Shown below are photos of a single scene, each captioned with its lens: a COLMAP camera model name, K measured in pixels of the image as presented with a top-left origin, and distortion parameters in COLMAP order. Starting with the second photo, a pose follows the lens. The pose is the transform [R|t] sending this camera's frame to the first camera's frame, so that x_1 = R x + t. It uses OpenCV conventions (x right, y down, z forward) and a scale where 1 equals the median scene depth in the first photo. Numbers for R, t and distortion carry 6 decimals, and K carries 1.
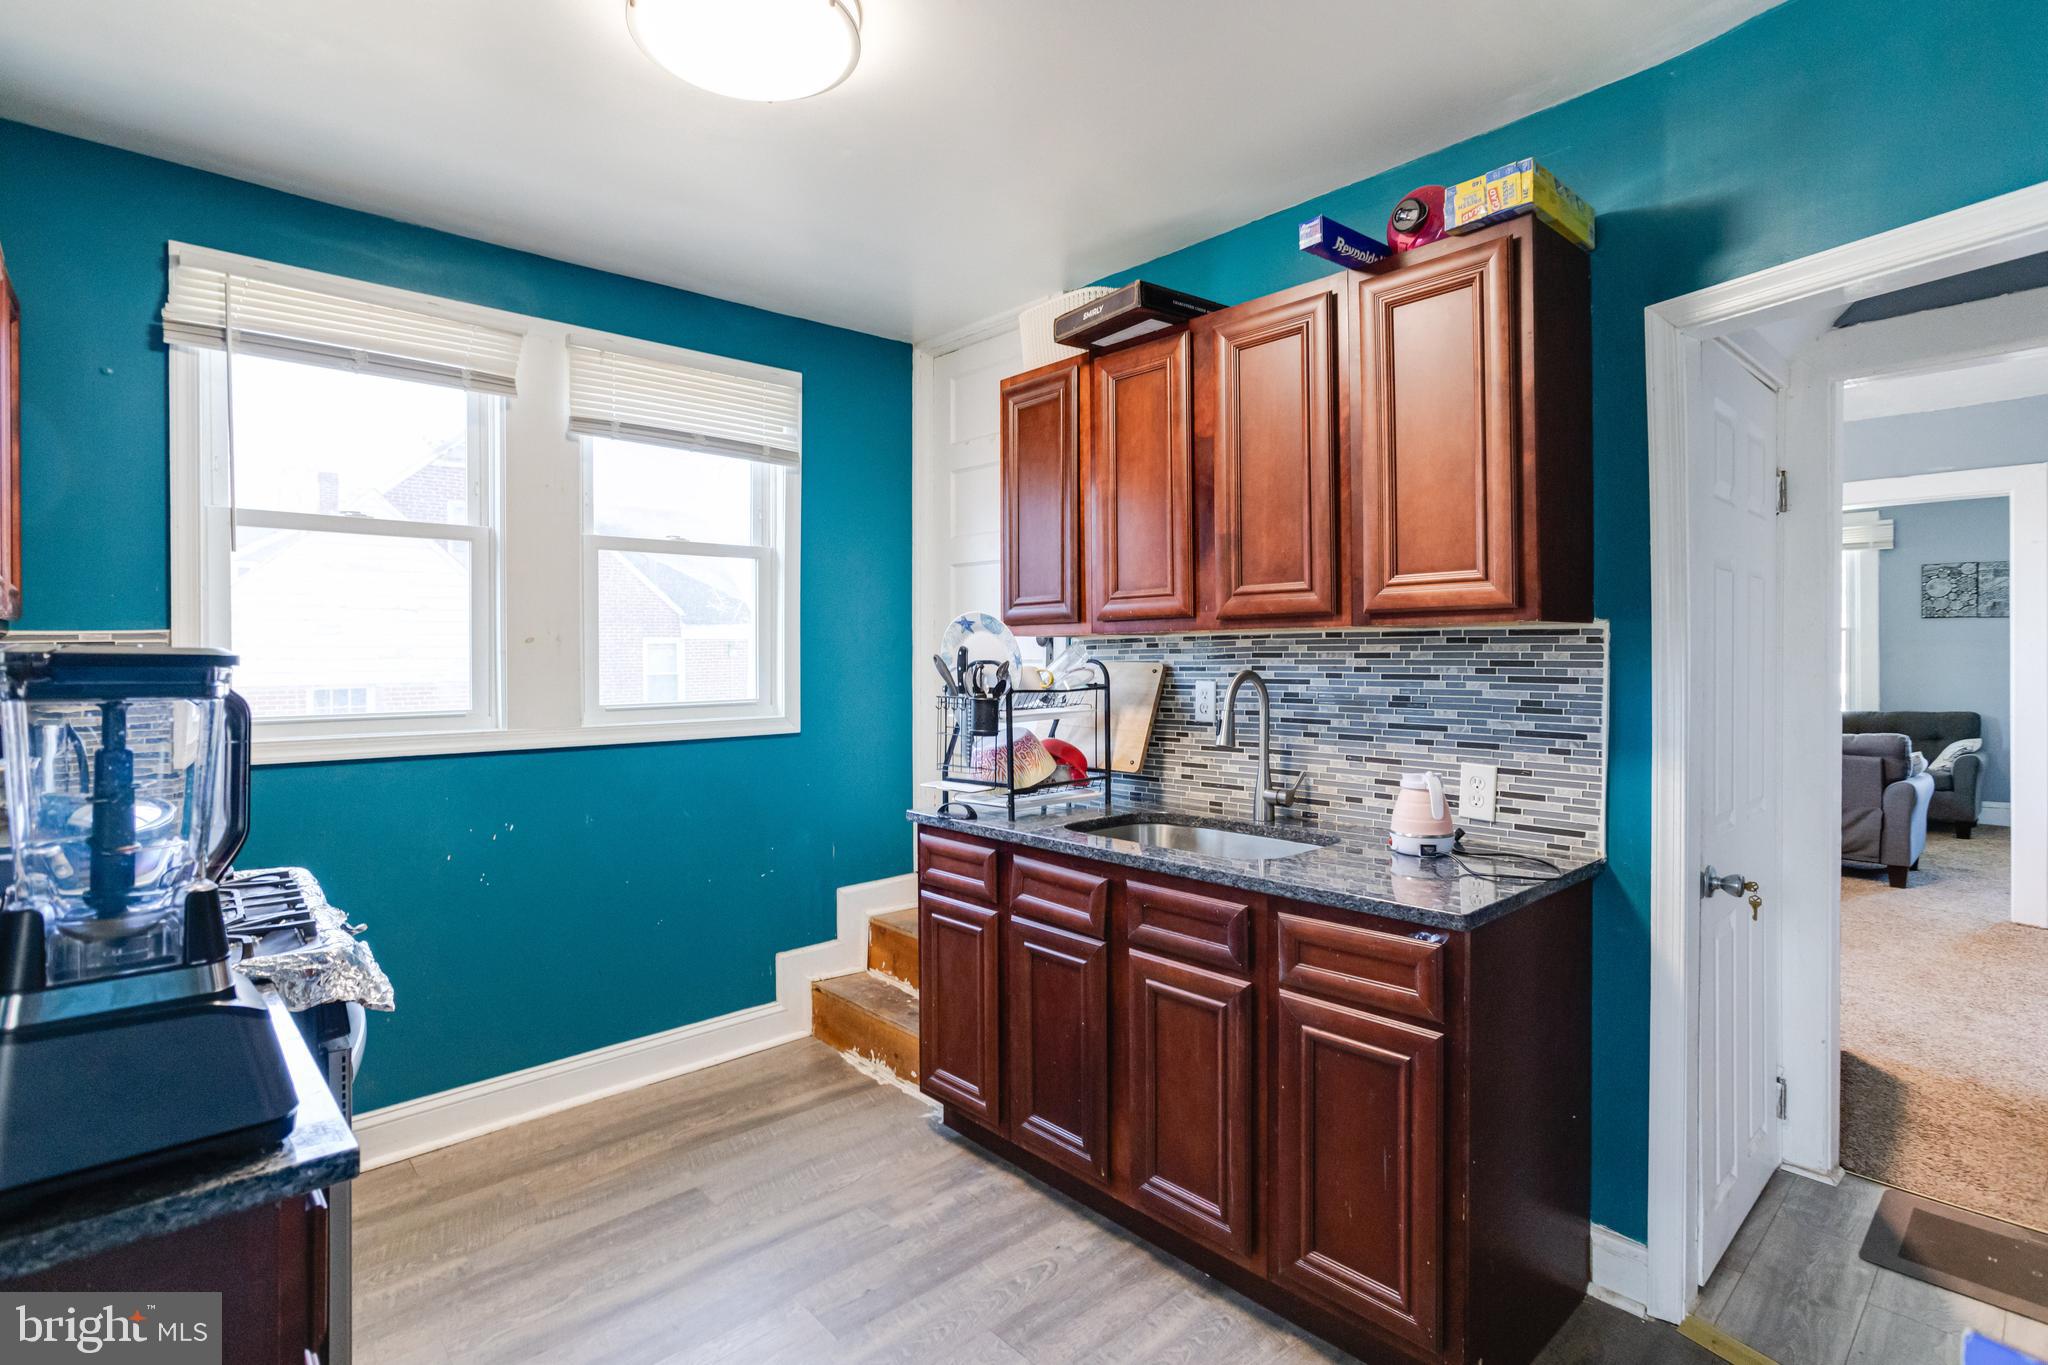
lens RADIAL K [[977.6, 0, 1022.0], [0, 977.6, 657.9], [0, 0, 1]] dist [-0.054755, 0.026721]
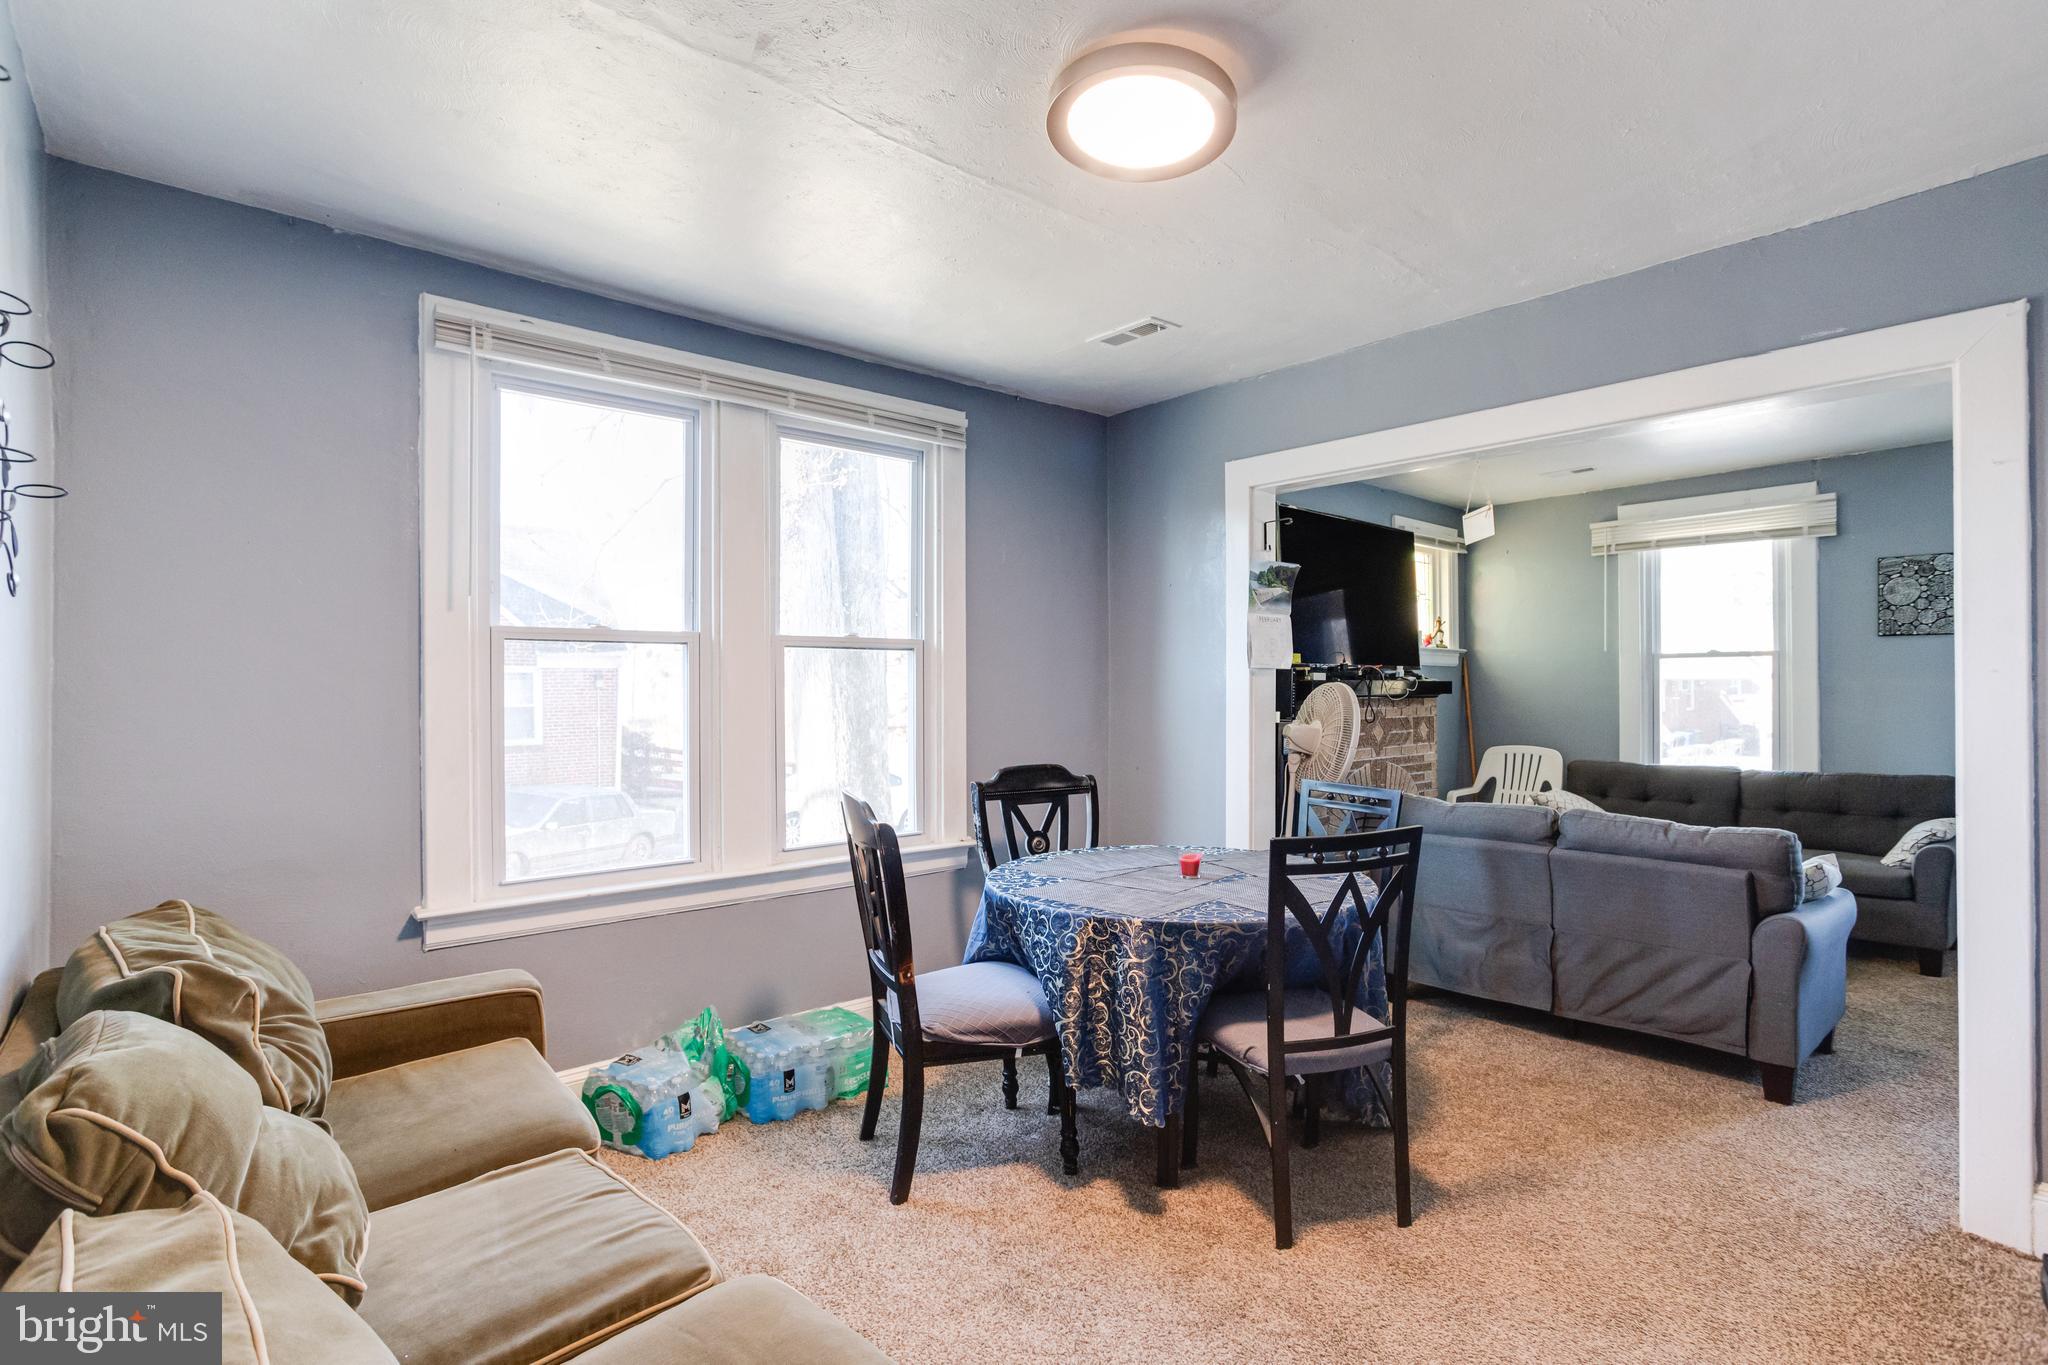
lens RADIAL K [[995.6, 0, 1024.0], [0, 995.6, 682.5], [0, 0, 1]] dist [-0.045770, 0.029042]
pose [[0.999969, 0.003864, -0.006813, 0.247913], [-0.003920, 0.999959, -0.008186, -0.000349], [0.006782, 0.008212, 0.999943, 0.215823]]
